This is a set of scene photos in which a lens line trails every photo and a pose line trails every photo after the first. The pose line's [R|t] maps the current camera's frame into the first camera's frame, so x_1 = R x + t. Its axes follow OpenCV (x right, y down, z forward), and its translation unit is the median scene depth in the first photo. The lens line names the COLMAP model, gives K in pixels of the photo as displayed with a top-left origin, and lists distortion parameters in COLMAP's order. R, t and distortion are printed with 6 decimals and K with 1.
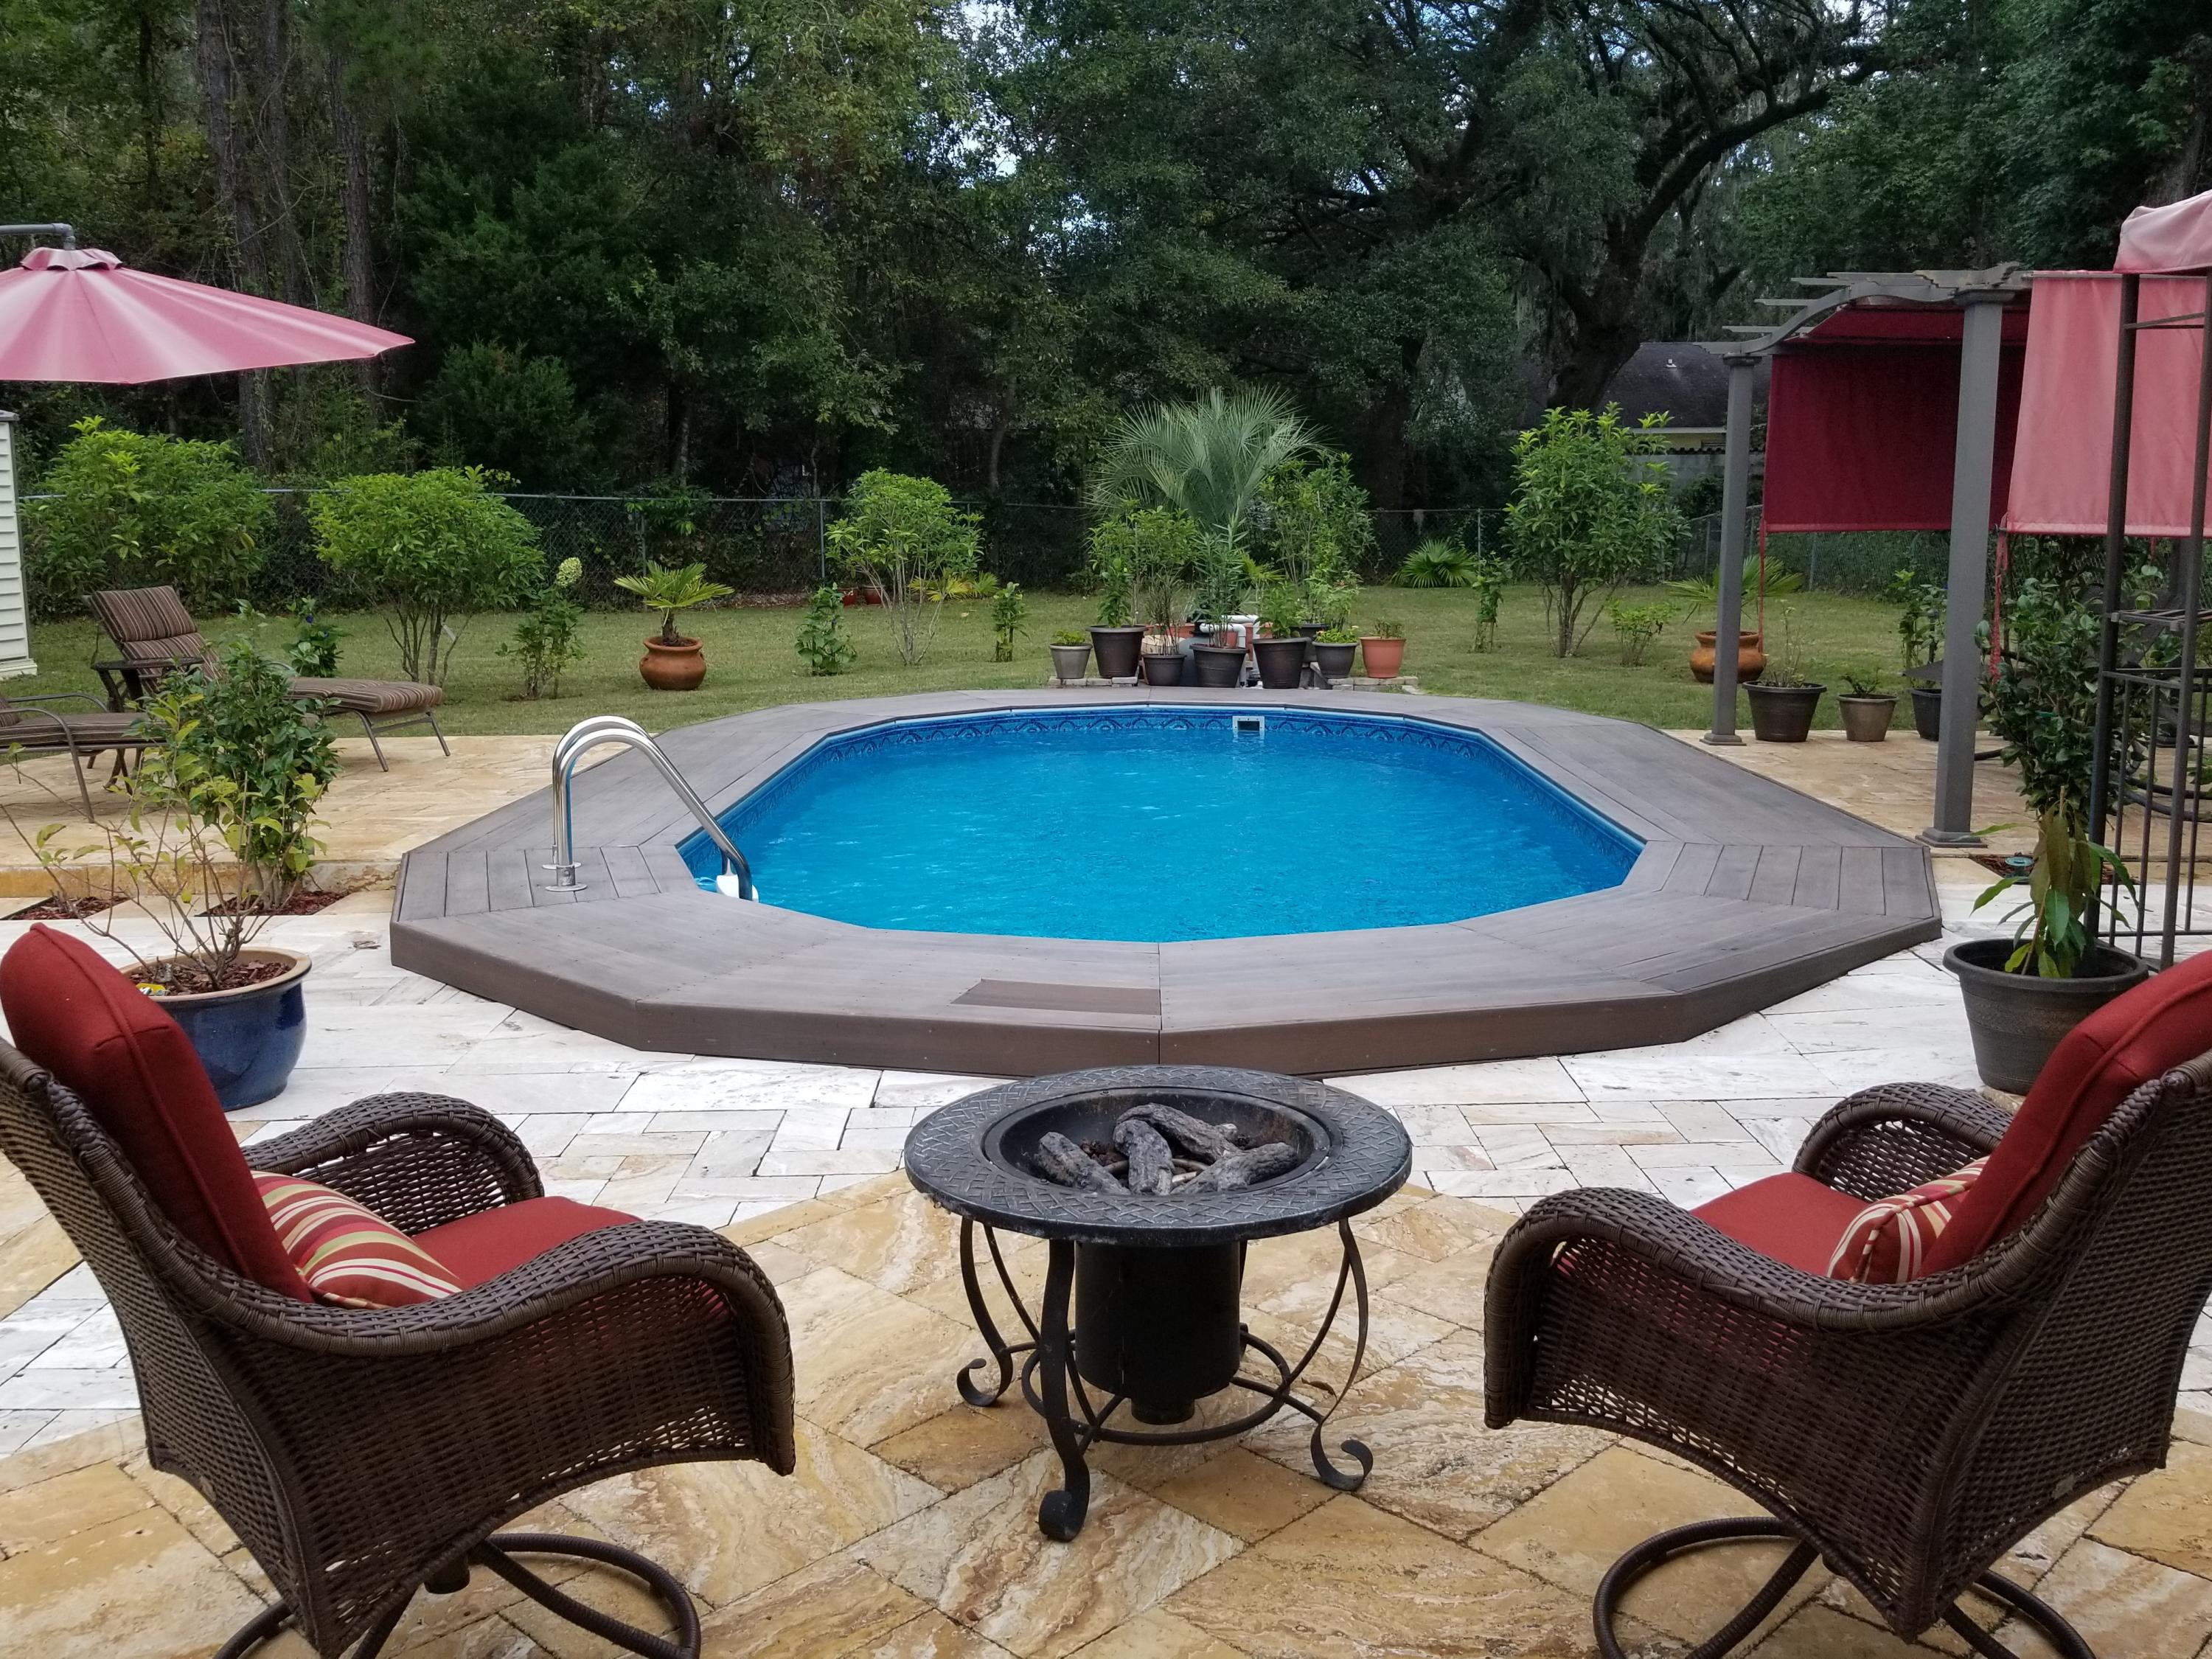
lens RADIAL K [[2147.8, 0, 1108.3], [0, 2147.8, 778.9], [0, 0, 1]] dist [0.133168, -0.309721]
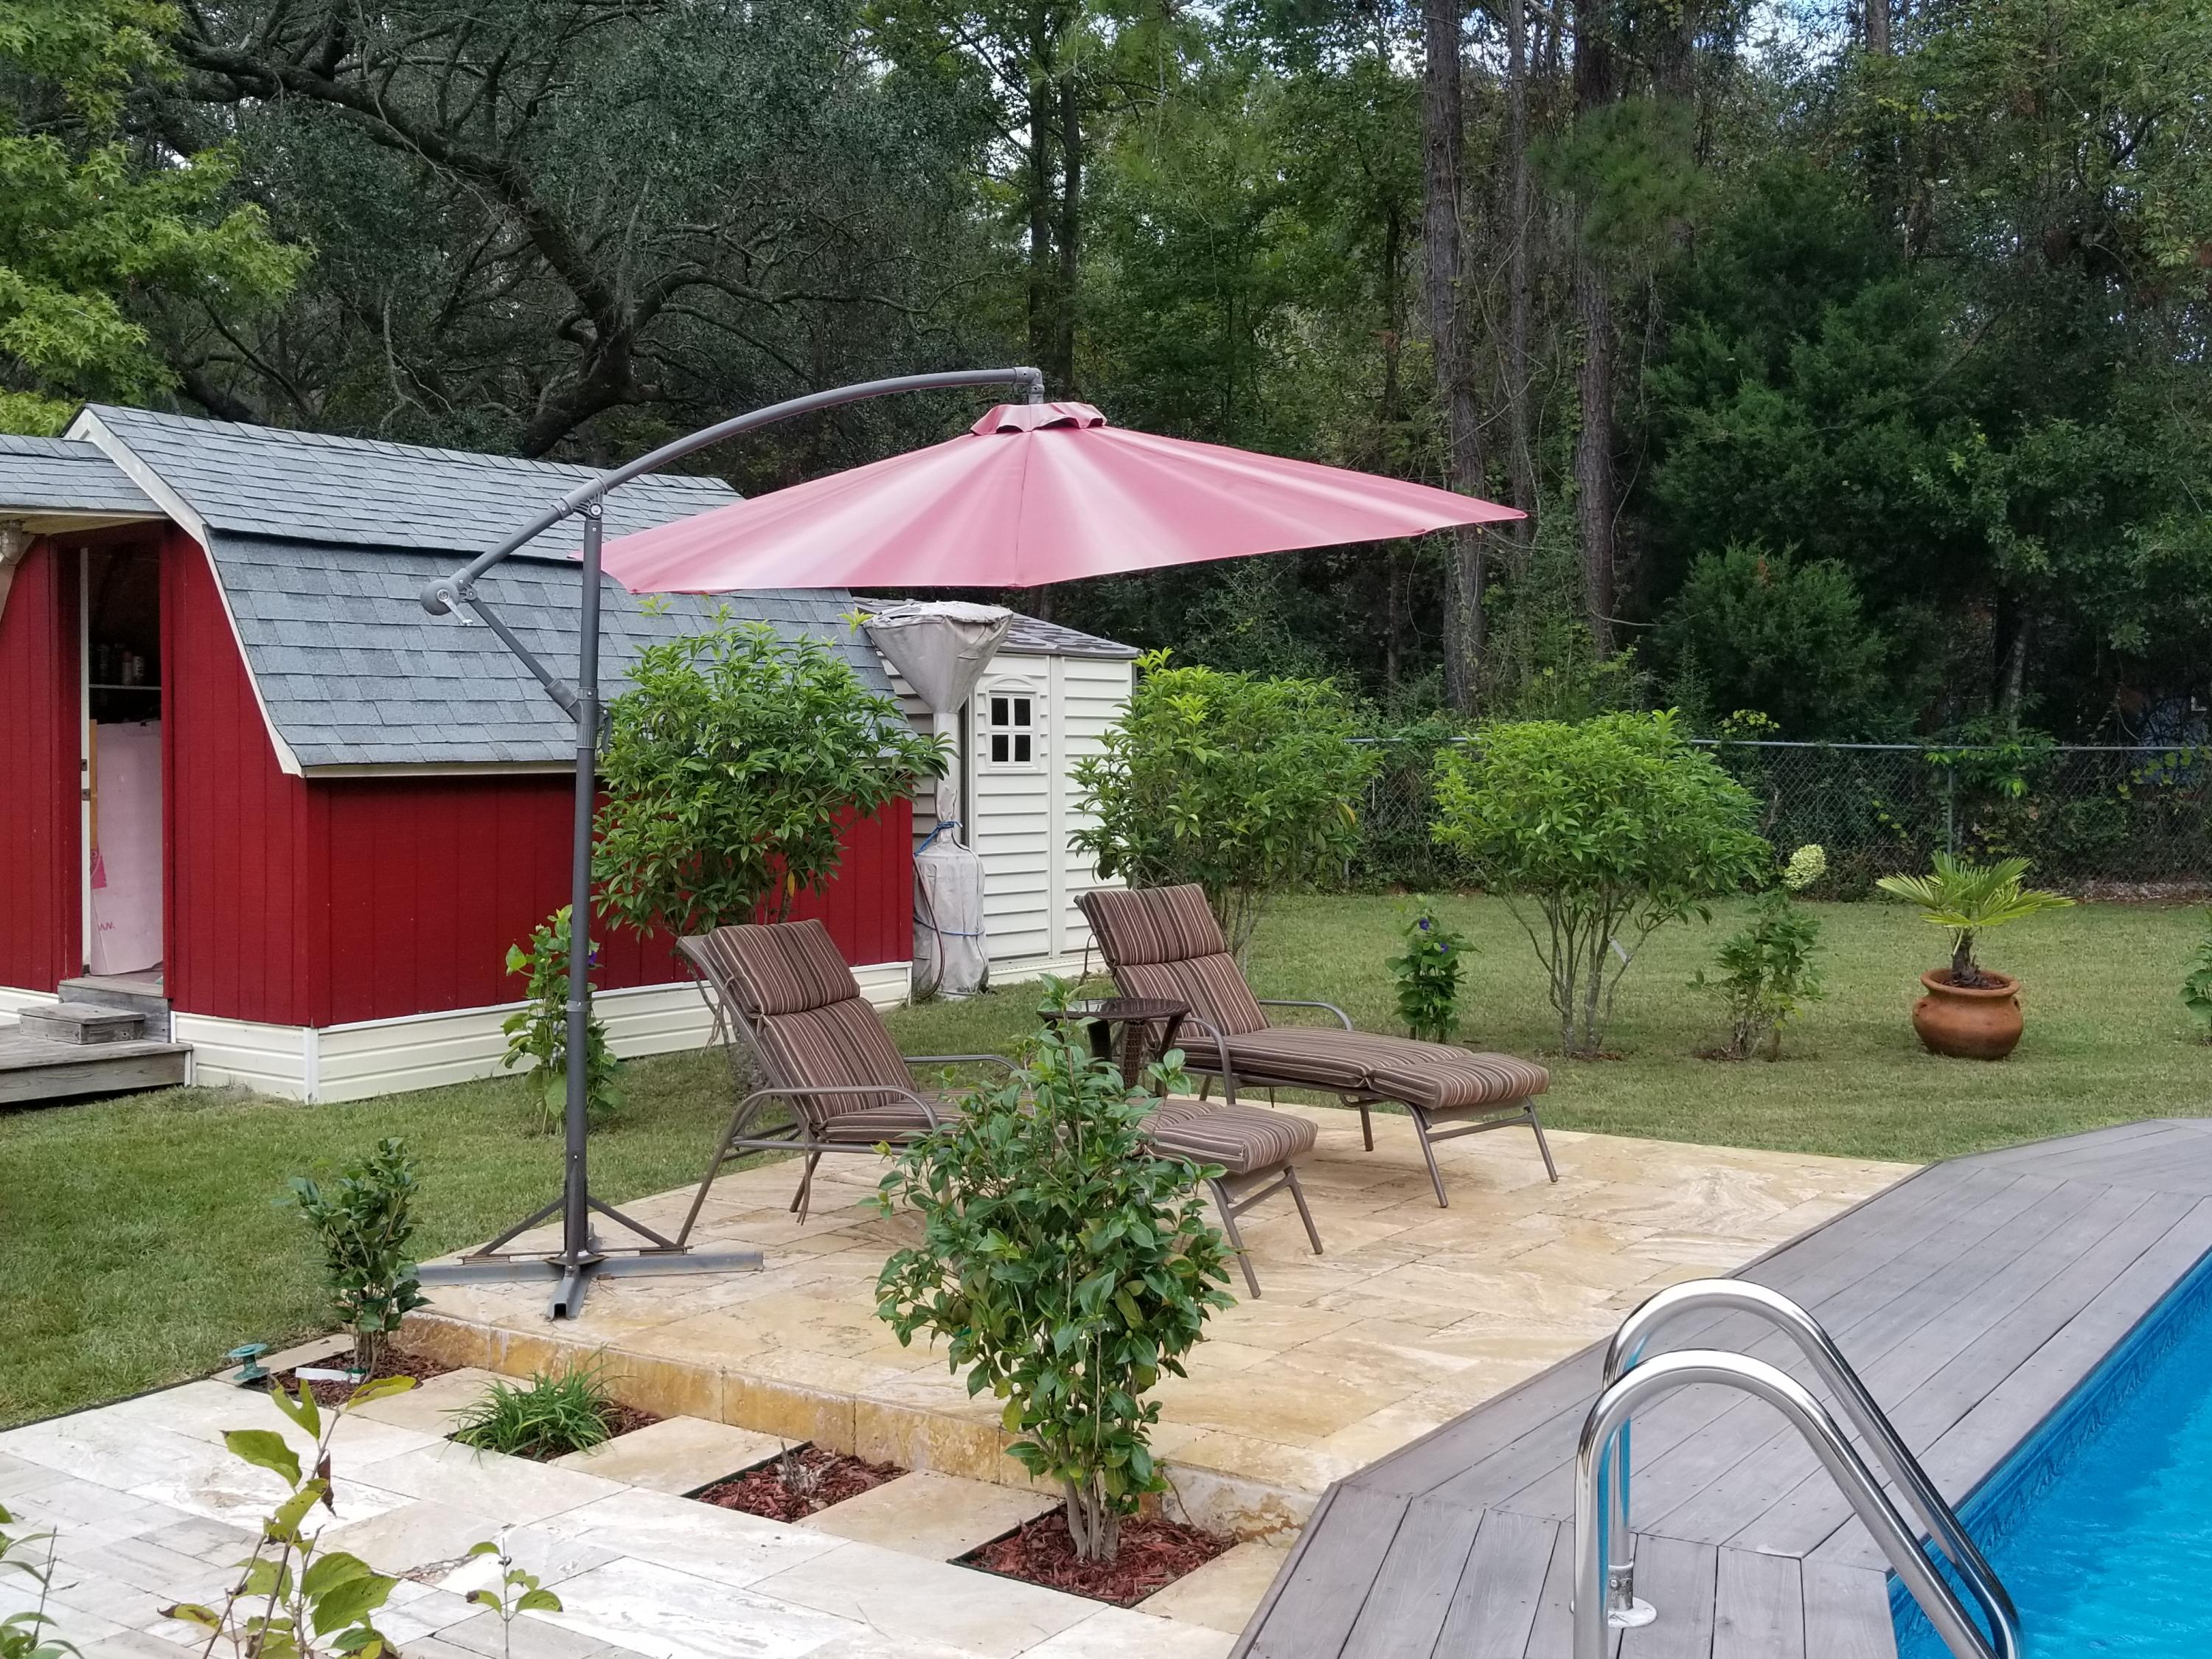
lens RADIAL K [[2147.8, 0, 1108.3], [0, 2147.8, 778.9], [0, 0, 1]] dist [0.133168, -0.309721]
pose [[0.827410, 0.014885, -0.561402, -0.041837], [-0.074530, 0.993717, -0.083497, -0.039128], [0.556631, 0.110928, 0.823320, 0.257494]]
